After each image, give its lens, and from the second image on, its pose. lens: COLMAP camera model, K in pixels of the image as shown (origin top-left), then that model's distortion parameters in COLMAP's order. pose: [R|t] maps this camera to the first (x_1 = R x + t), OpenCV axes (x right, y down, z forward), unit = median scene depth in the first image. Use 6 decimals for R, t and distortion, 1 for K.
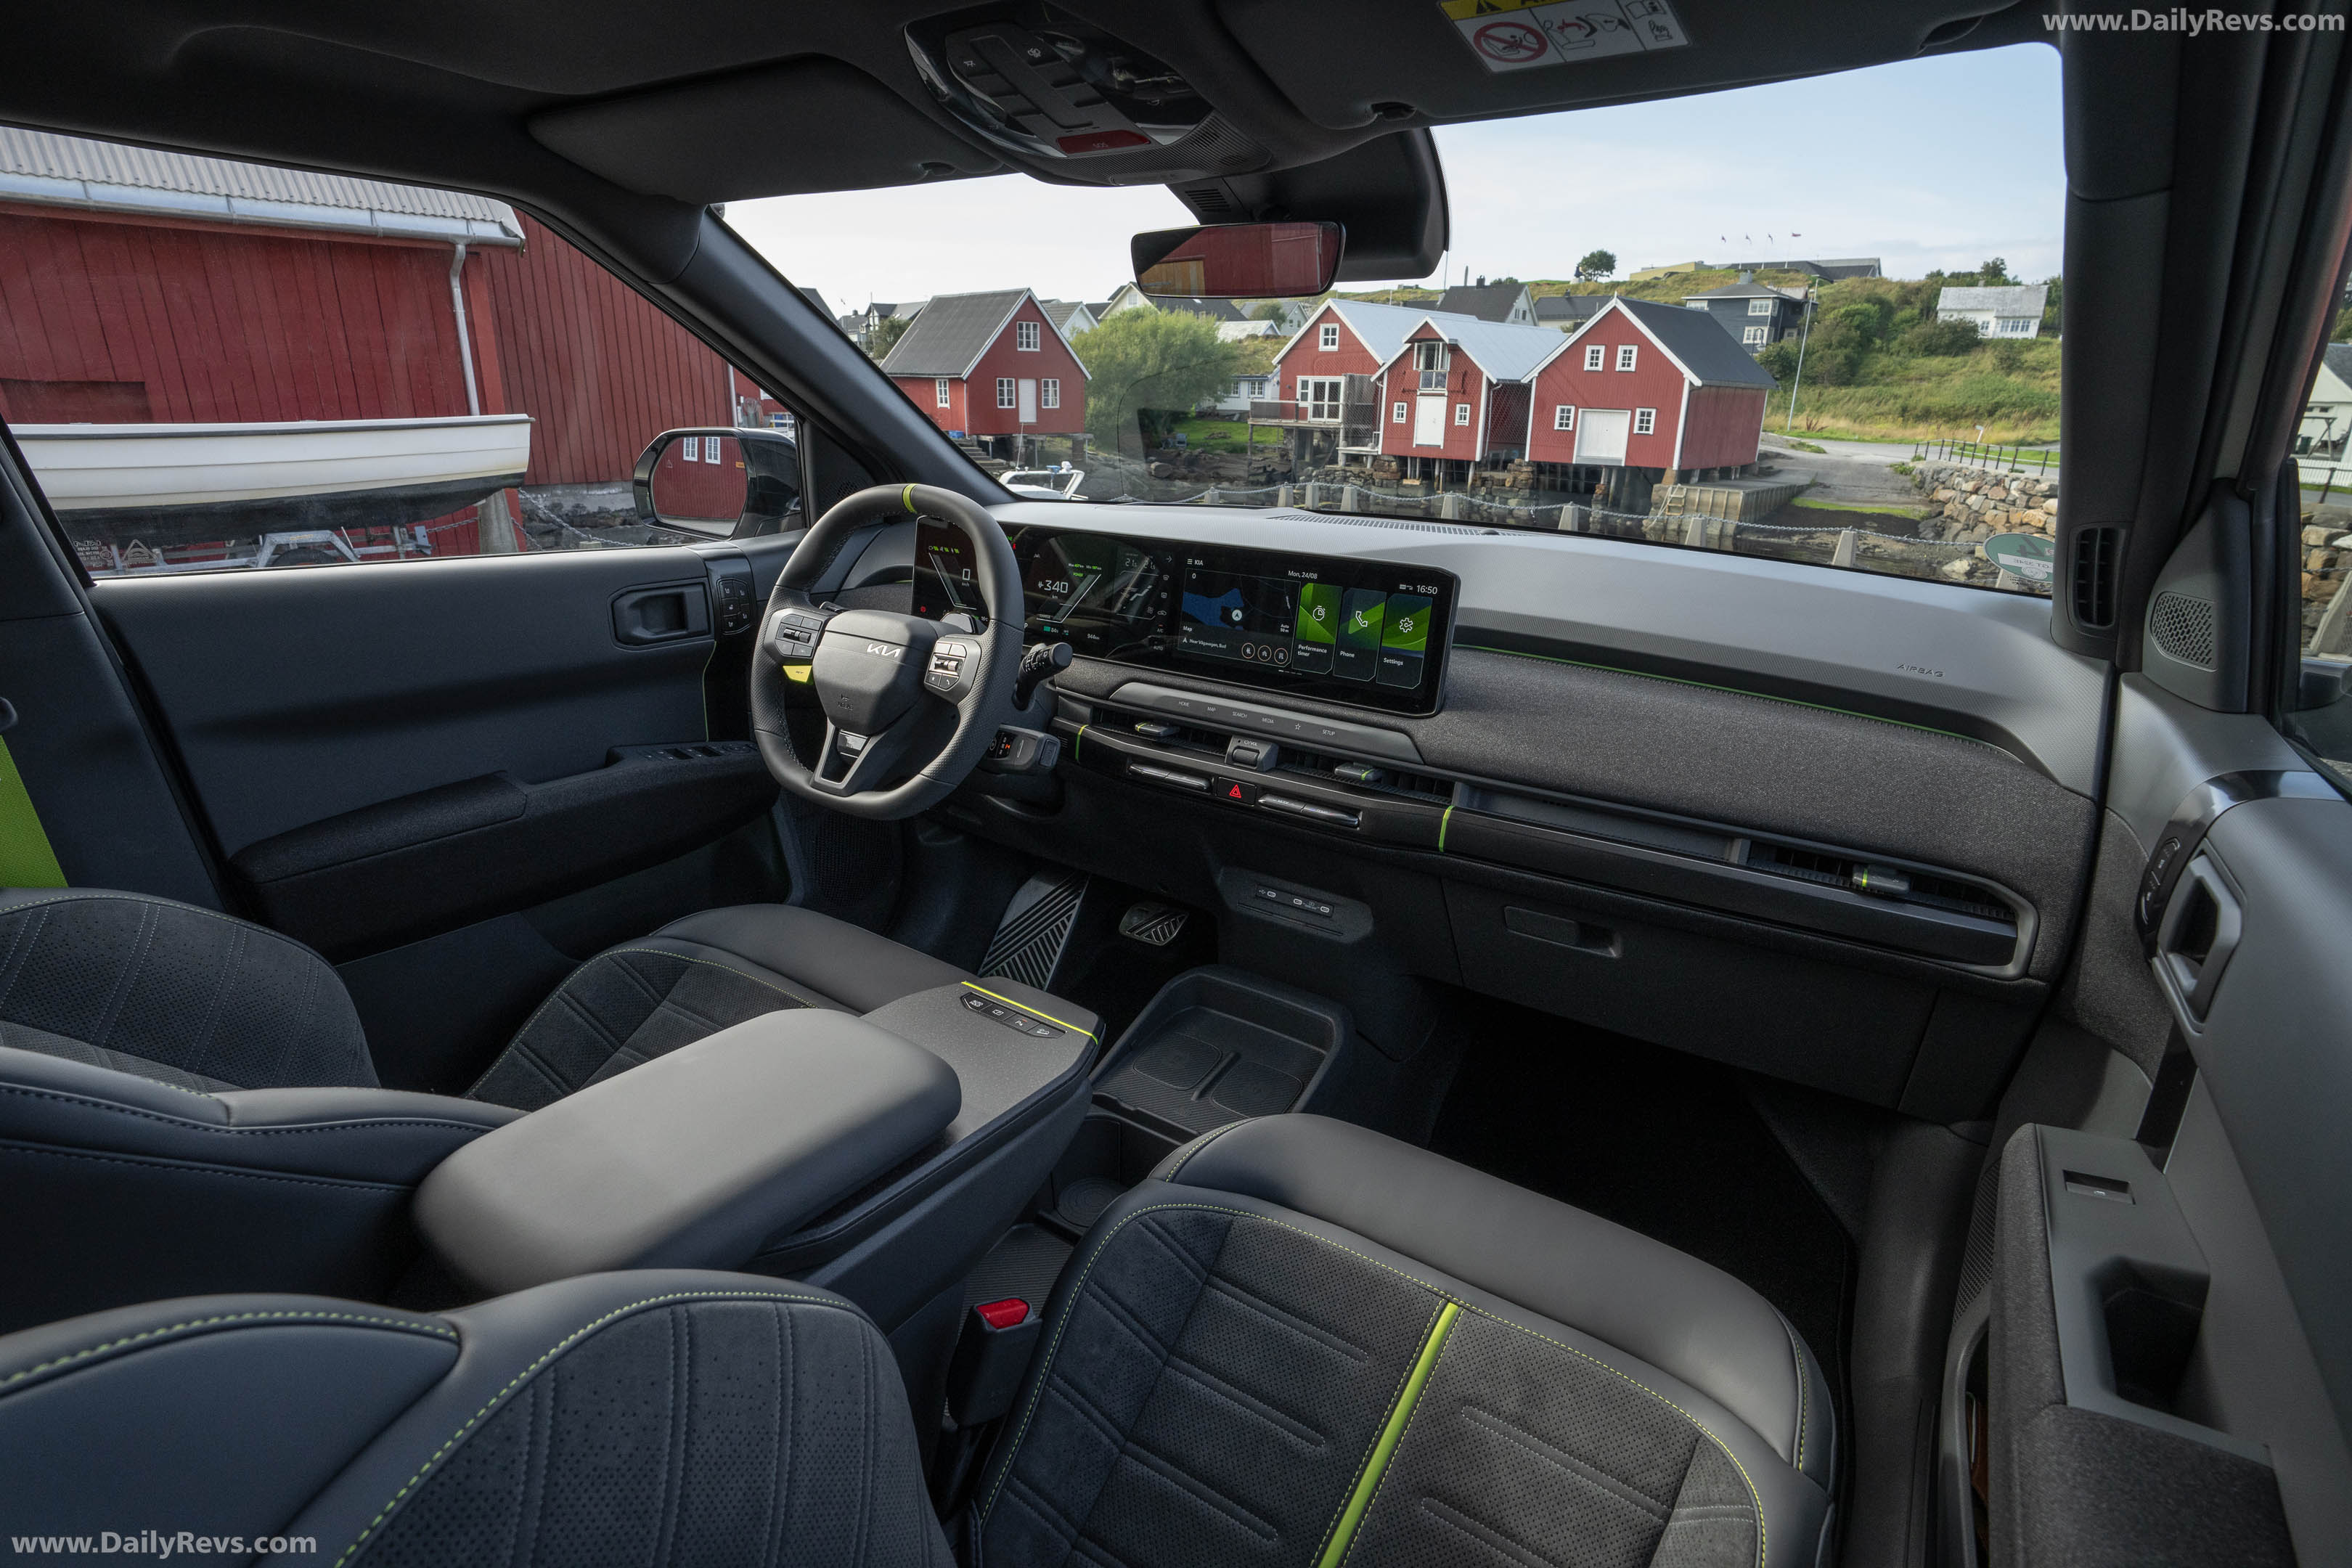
lens RADIAL K [[1145.4, 0, 1167.4], [0, 1145.4, 792.5], [0, 0, 1]] dist [-0.054610, 0.014083]
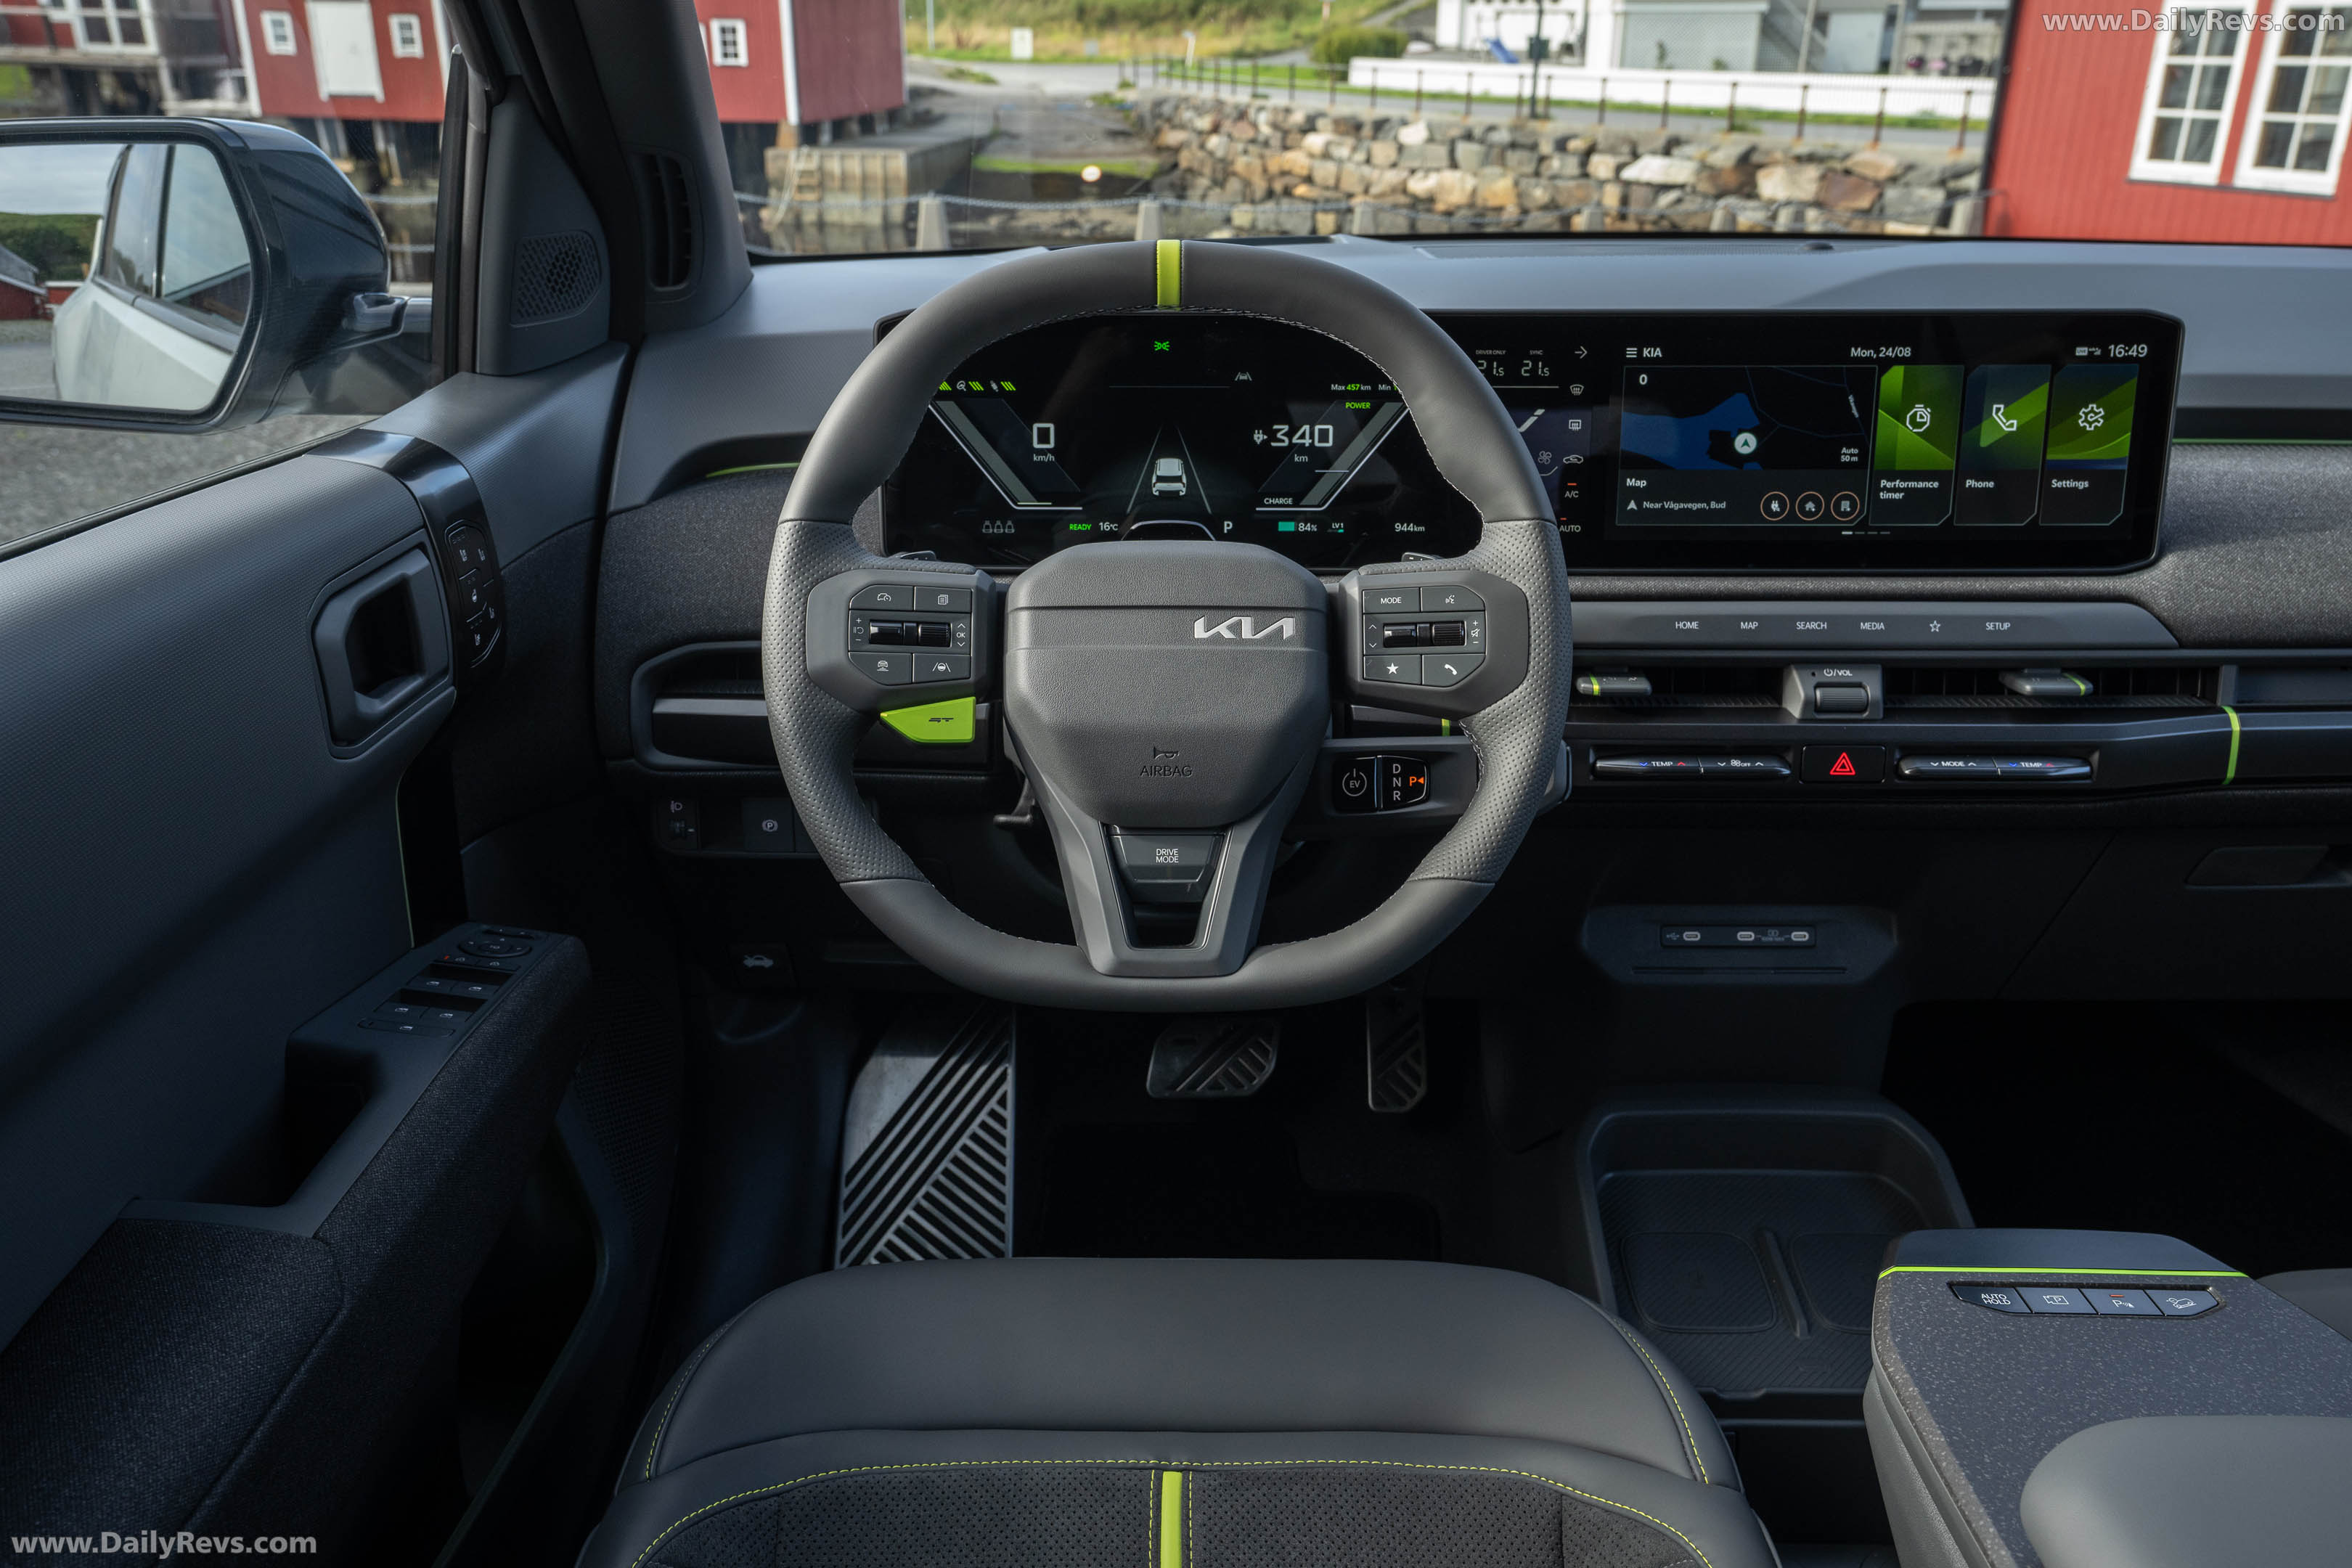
lens RADIAL K [[1934.1, 0, 1172.9], [0, 1934.1, 783.2], [0, 0, 1]] dist [0.015878, 0.067180]
pose [[0.818772, -0.223956, 0.528636, -0.642687], [0.200407, 0.974348, 0.102383, -0.140408], [-0.538005, 0.022114, 0.842651, 0.368928]]
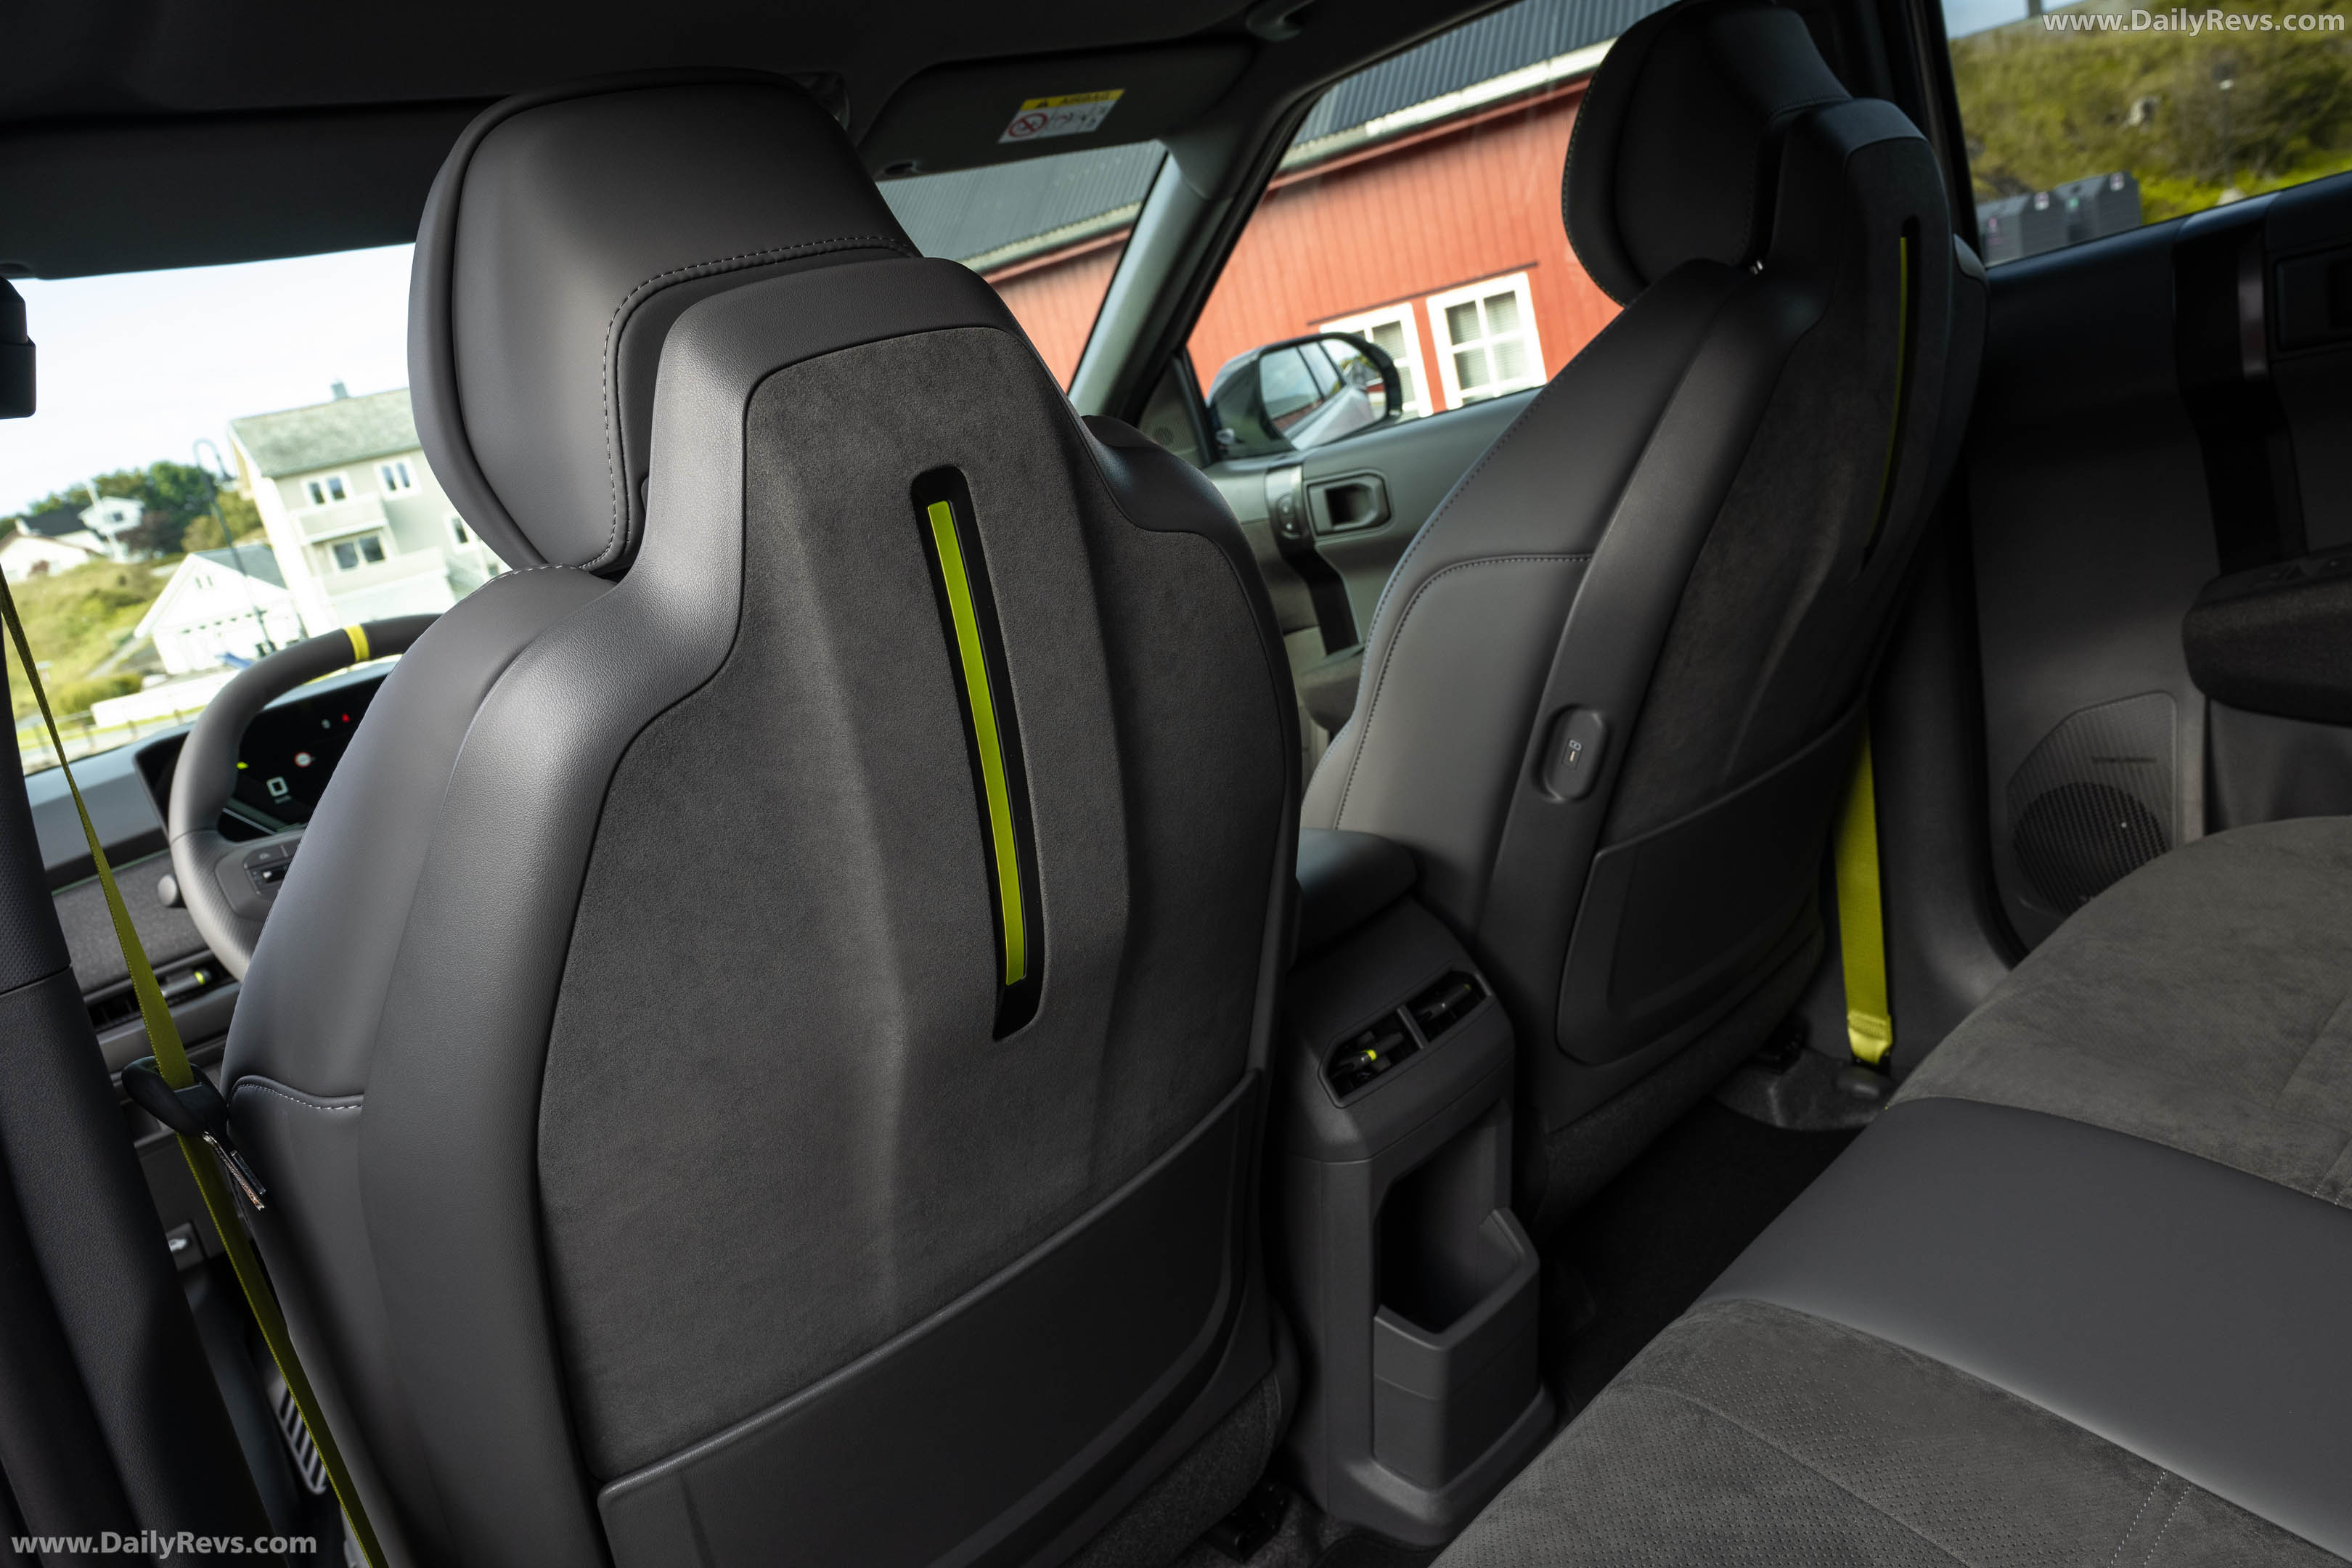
lens RADIAL K [[1558.0, 0, 1157.0], [0, 1558.0, 799.5], [0, 0, 1]] dist [0.003544, 0.008650]
pose [[0.230342, -0.318483, 0.919517, -1.080051], [0.548398, 0.823070, 0.147702, -0.027524], [-0.803867, 0.470239, 0.364243, 0.219951]]
